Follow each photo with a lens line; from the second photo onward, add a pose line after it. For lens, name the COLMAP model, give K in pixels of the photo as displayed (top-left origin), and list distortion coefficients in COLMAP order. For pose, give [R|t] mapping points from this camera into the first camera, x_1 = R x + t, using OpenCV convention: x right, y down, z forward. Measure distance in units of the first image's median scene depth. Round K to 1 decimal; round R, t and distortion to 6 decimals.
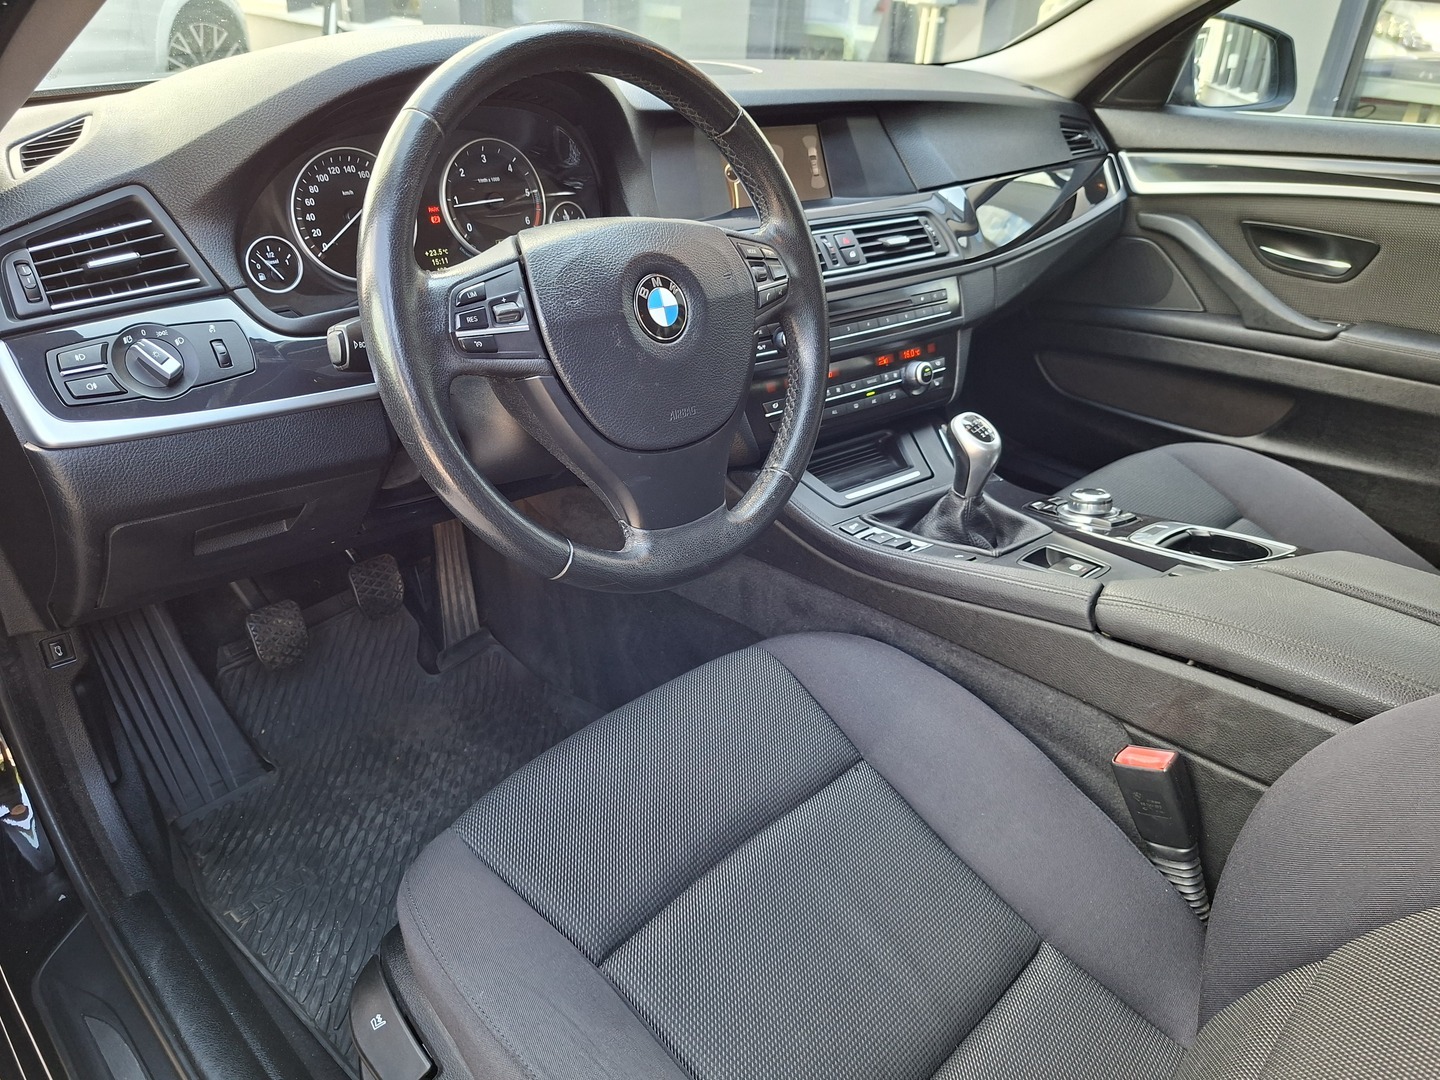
lens RADIAL K [[994.4, 0, 717.3], [0, 994.4, 526.1], [0, 0, 1]] dist [0.013279, -0.024786]
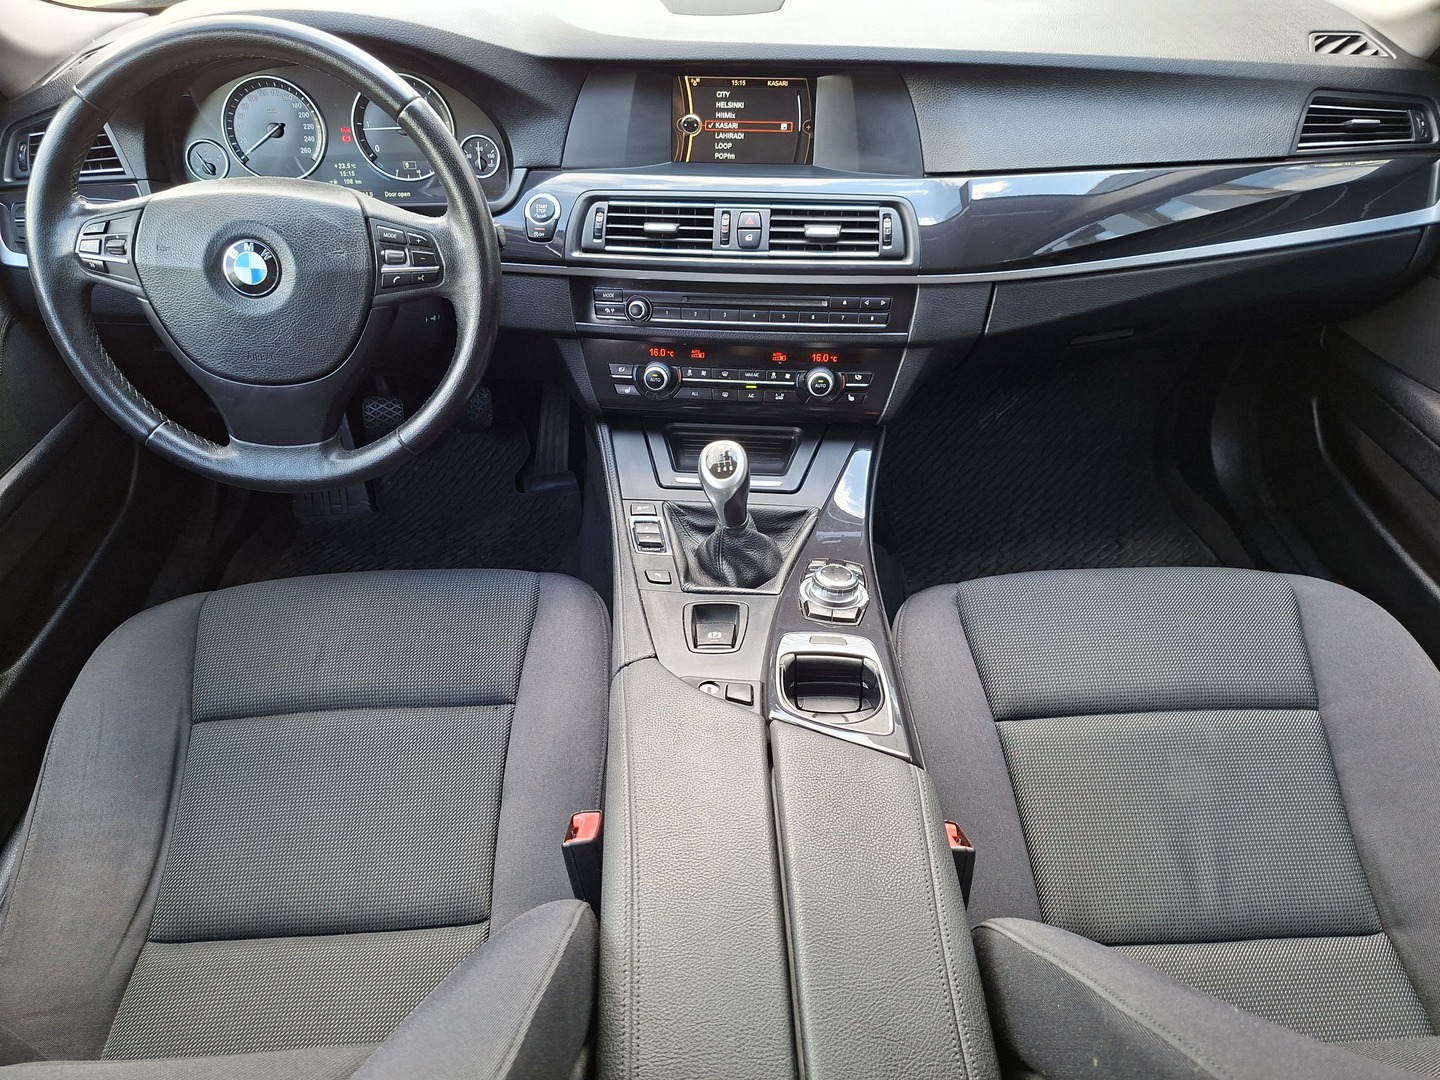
lens RADIAL K [[994.4, 0, 727.6], [0, 994.4, 533.4], [0, 0, 1]] dist [0.013279, -0.024786]
pose [[0.730782, 0.399539, -0.553468, 0.719072], [-0.289321, 0.915671, 0.278996, -0.263480], [0.618265, -0.043755, 0.784751, 0.237232]]
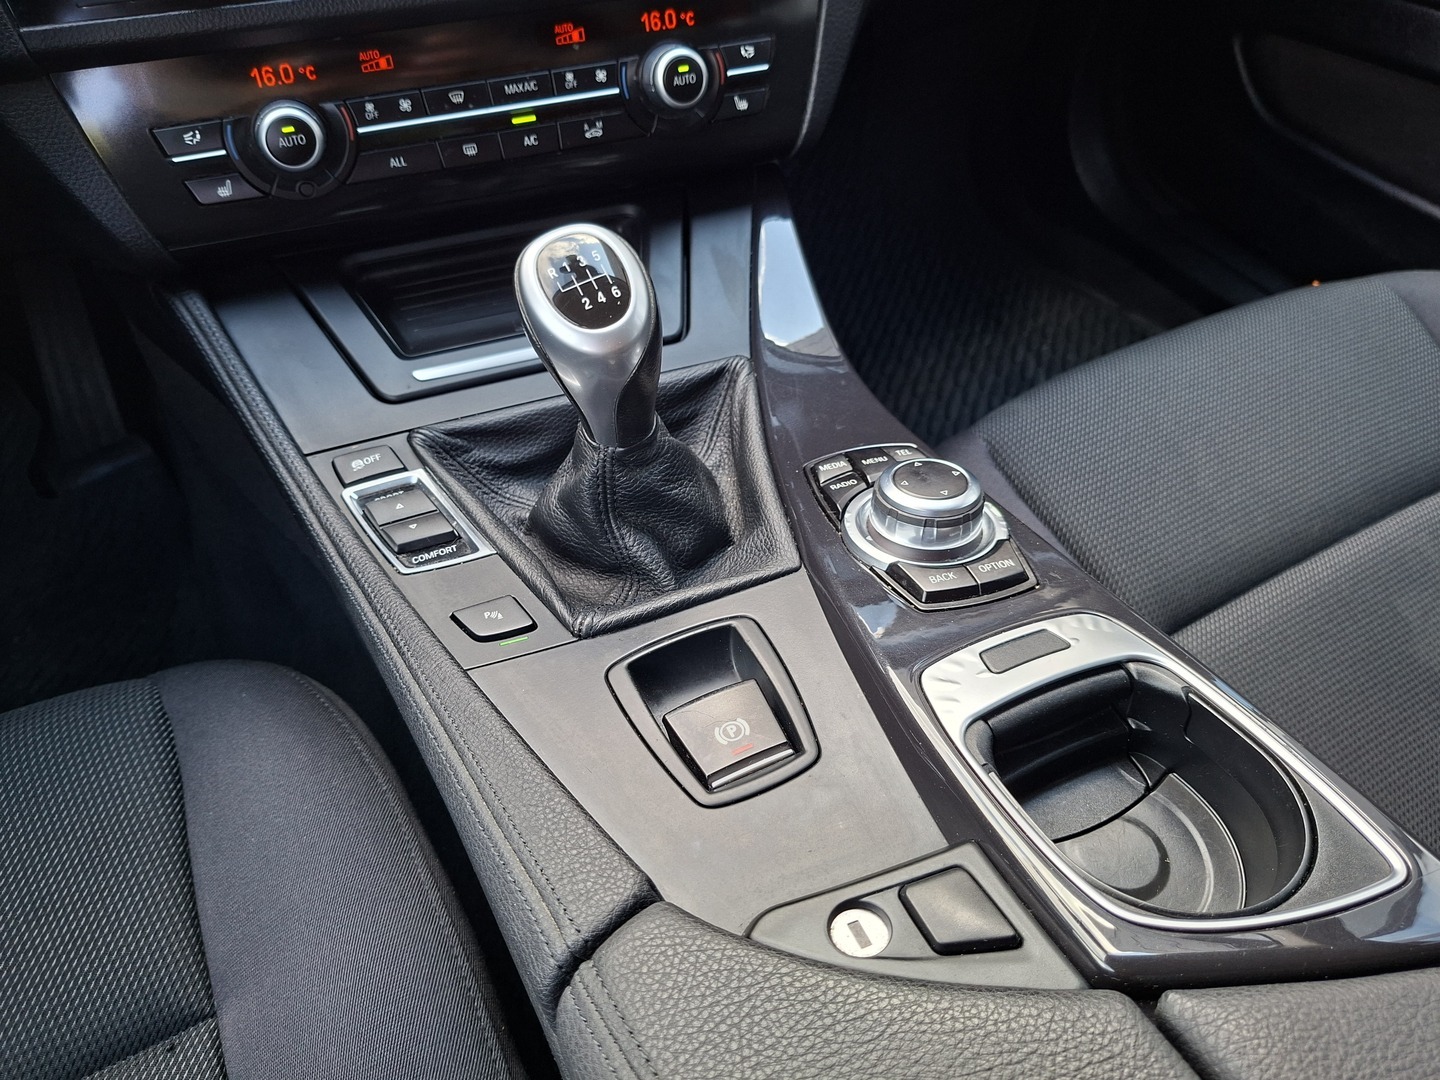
lens RADIAL K [[994.4, 0, 720.2], [0, 994.4, 543.2], [0, 0, 1]] dist [0.013279, -0.024786]
pose [[0.959740, 0.191445, -0.205545, 0.349994], [-0.114812, 0.935209, 0.334967, -0.116956], [0.256355, -0.297882, 0.919537, 0.593100]]
